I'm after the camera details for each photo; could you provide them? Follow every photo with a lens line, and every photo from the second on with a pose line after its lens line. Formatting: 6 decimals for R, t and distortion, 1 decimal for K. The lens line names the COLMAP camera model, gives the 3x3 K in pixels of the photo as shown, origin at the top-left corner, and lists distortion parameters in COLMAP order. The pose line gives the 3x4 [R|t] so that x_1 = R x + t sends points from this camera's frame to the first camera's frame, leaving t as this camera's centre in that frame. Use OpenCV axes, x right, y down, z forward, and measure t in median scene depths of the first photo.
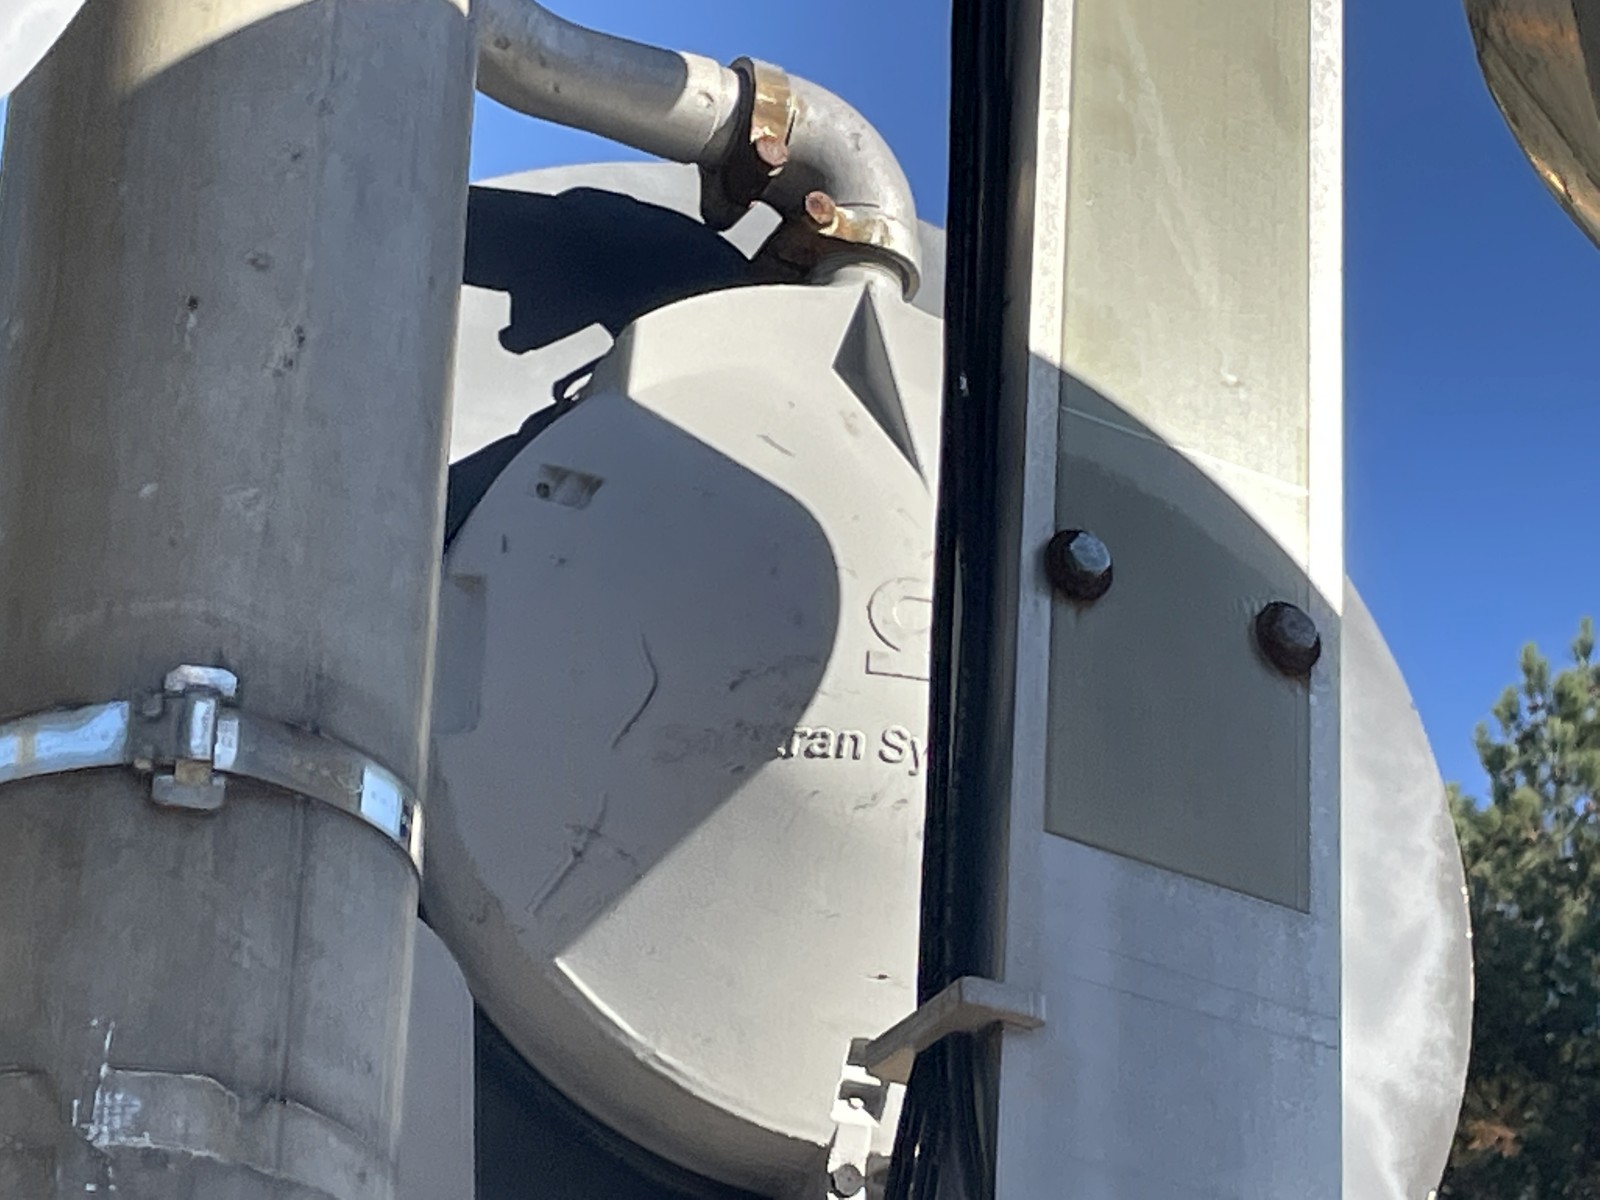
lens RADIAL K [[4720.4, 0, 800.0], [0, 4720.4, 600.0], [0, 0, 1]] dist [-0.022978, 2.087411]
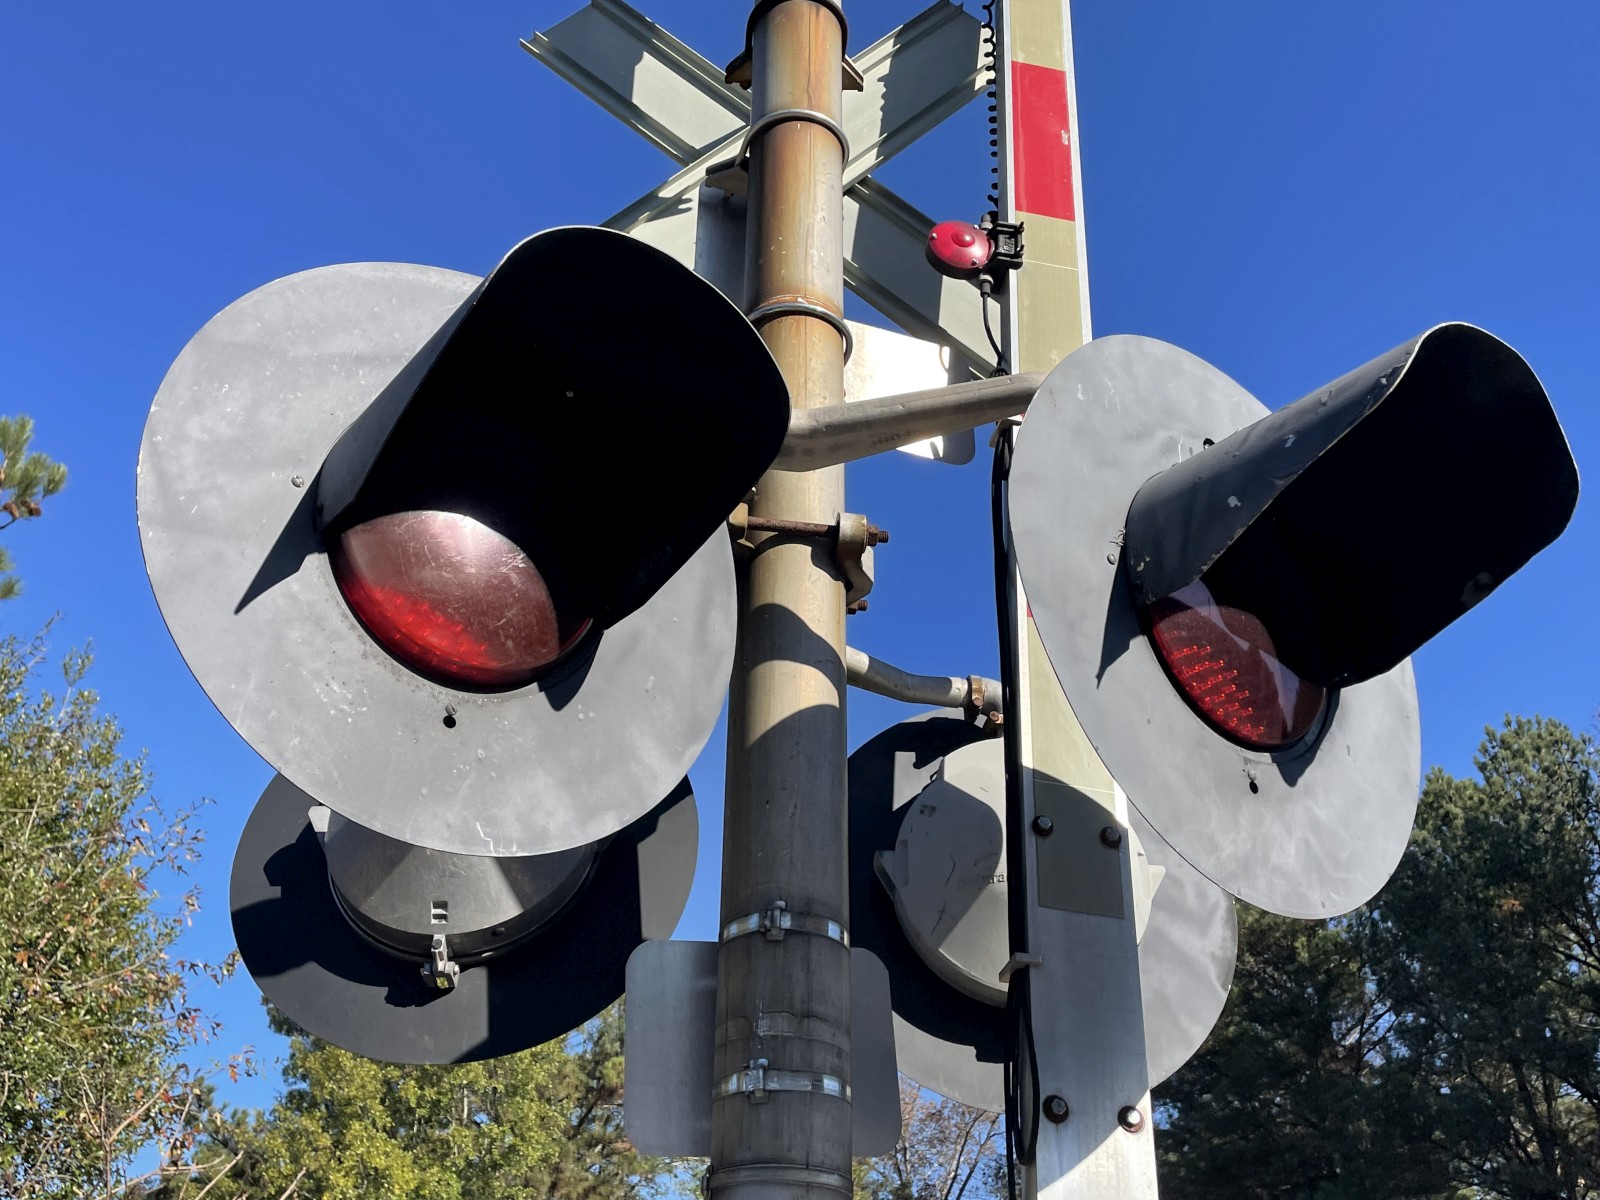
lens RADIAL K [[1575.8, 0, 794.8], [0, 1575.8, 602.3], [0, 0, 1]] dist [0.075622, -0.016612]
pose [[0.951483, -0.172928, -0.254512, 0.209486], [0.145515, 0.981680, -0.123000, -0.052413], [0.271120, 0.079997, 0.959215, -0.194008]]
